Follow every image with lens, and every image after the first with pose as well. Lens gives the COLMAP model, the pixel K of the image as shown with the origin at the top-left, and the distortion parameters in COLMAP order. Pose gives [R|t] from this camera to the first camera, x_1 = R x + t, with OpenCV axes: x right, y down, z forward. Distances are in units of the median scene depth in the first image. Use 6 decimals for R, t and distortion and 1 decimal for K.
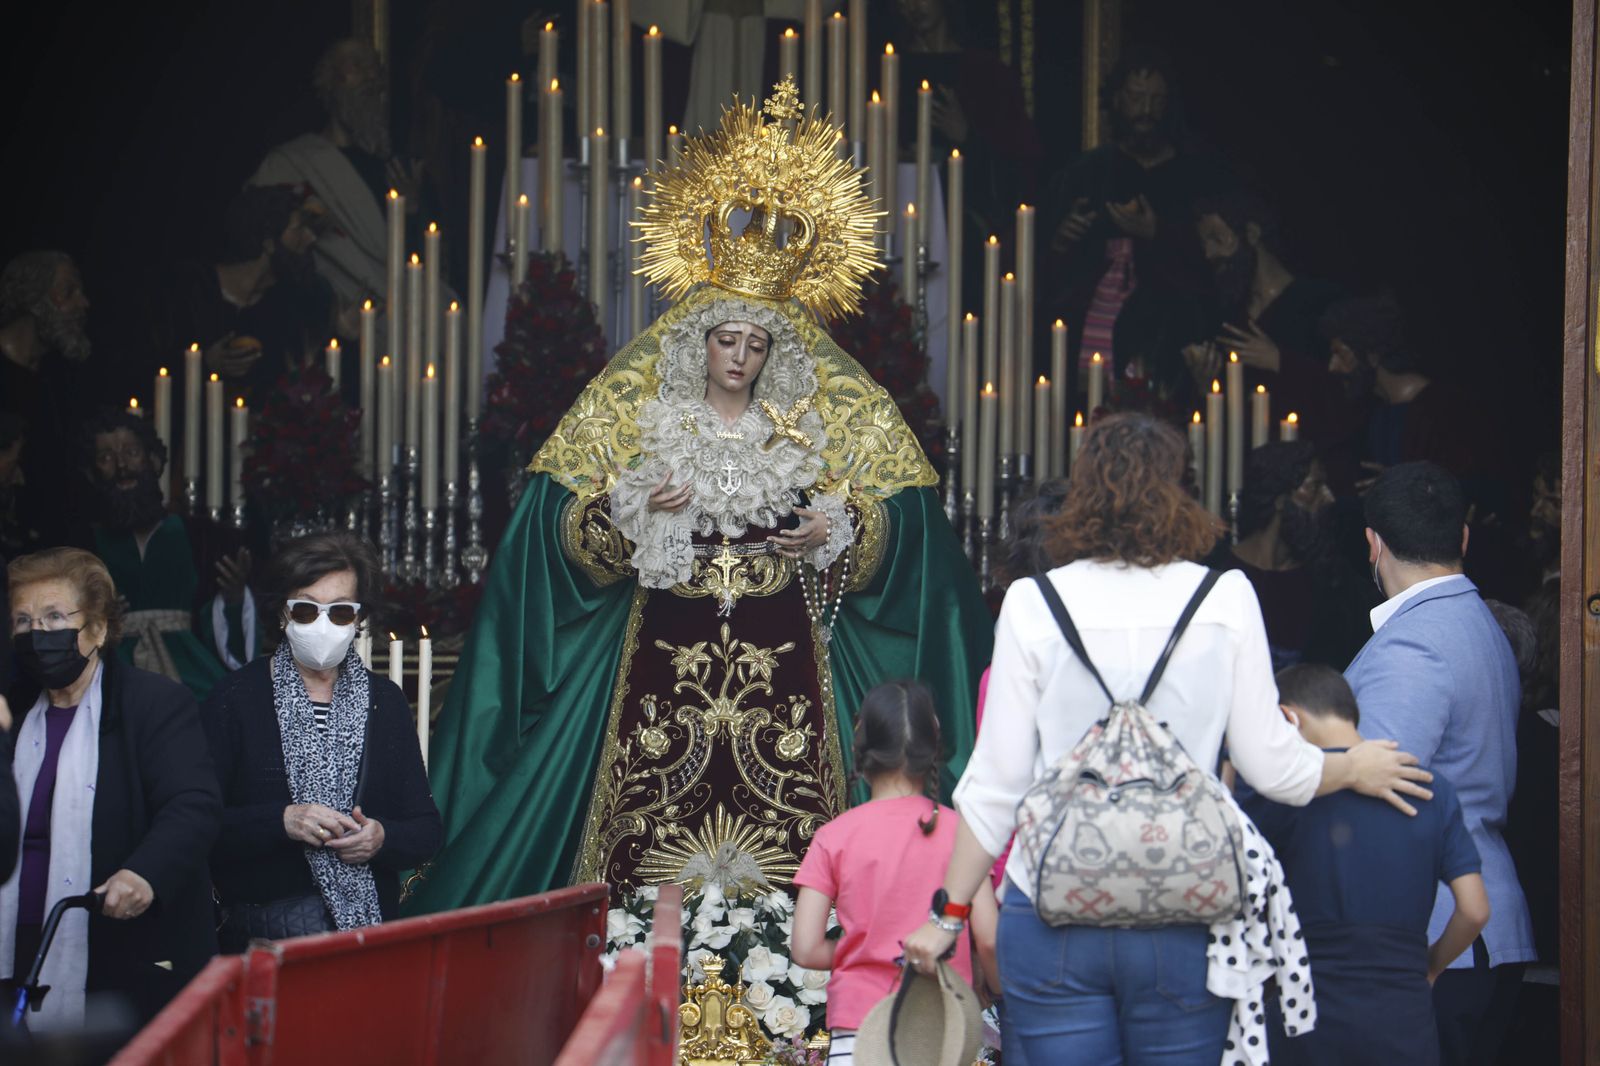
lens RADIAL K [[9606.6, 0, 800.0], [0, 9606.6, 533.0], [0, 0, 1]] dist [3.147257, 3.818939]
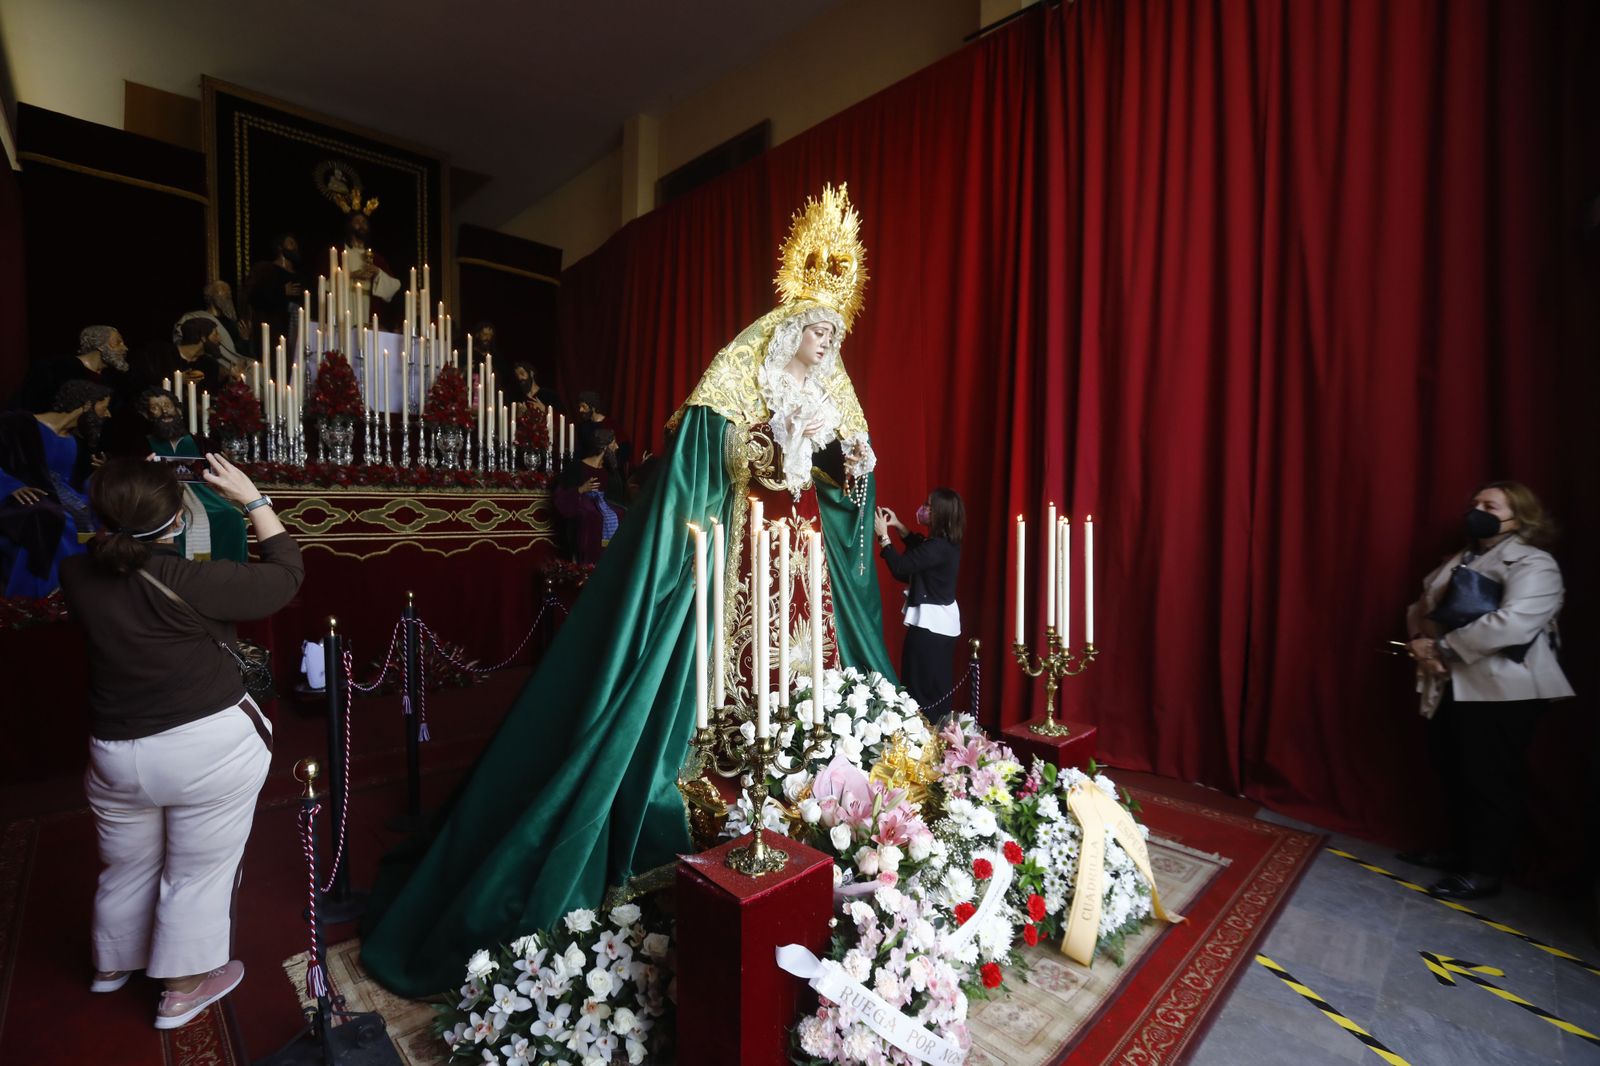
lens RADIAL K [[741.6, 0, 794.1], [0, 741.6, 542.6], [0, 0, 1]] dist [-0.076130, 0.030568]
pose [[0.710140, -0.041209, 0.702853, -0.098722], [-0.035880, 0.994870, 0.094582, 0.003480], [-0.703145, -0.092385, 0.705019, 0.907351]]
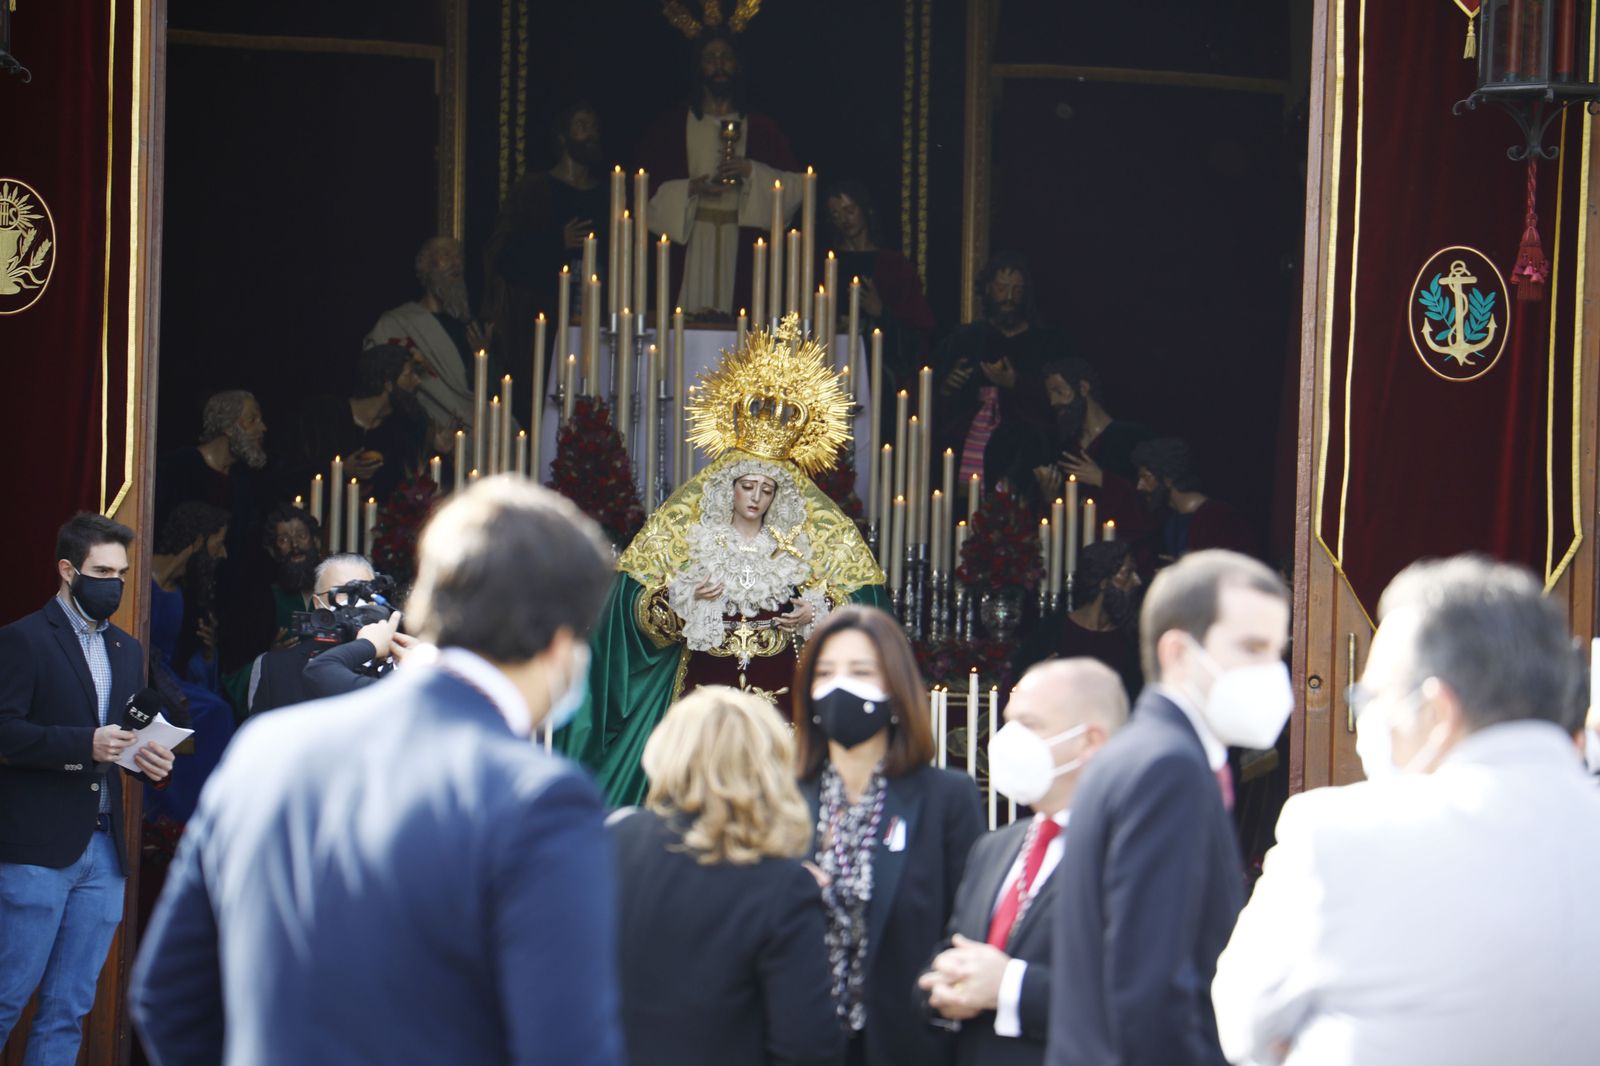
lens RADIAL K [[9606.6, 0, 800.0], [0, 9606.6, 533.0], [0, 0, 1]] dist [3.147257, 3.818939]
pose [[0.999553, 0.016001, 0.025265, -0.037083], [-0.016152, 0.999853, 0.005799, -0.021454], [-0.025168, -0.006204, 0.999664, -0.500547]]
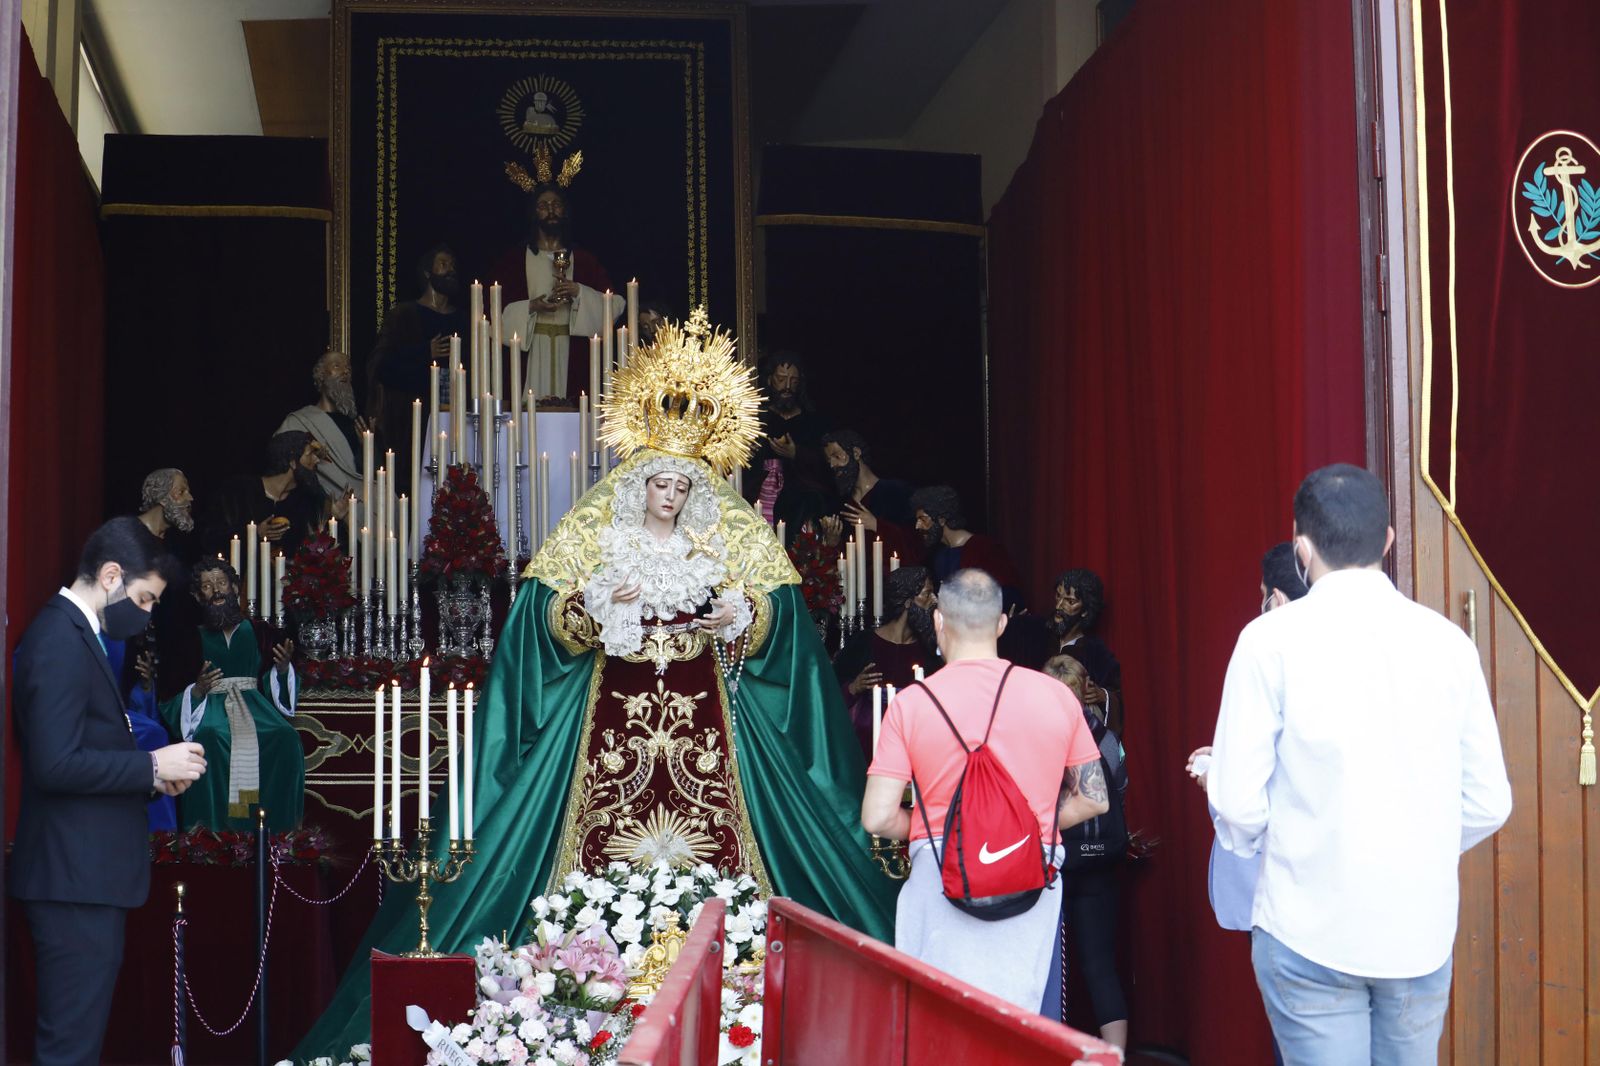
lens RADIAL K [[3440.5, 0, 800.0], [0, 3440.5, 533.0], [0, 0, 1]] dist [-0.195069, -0.204783]
pose [[0.991905, -0.010467, 0.126552, -0.052431], [0.014724, 0.999355, -0.032749, 0.004568], [-0.126127, 0.034347, 0.991419, 0.479542]]
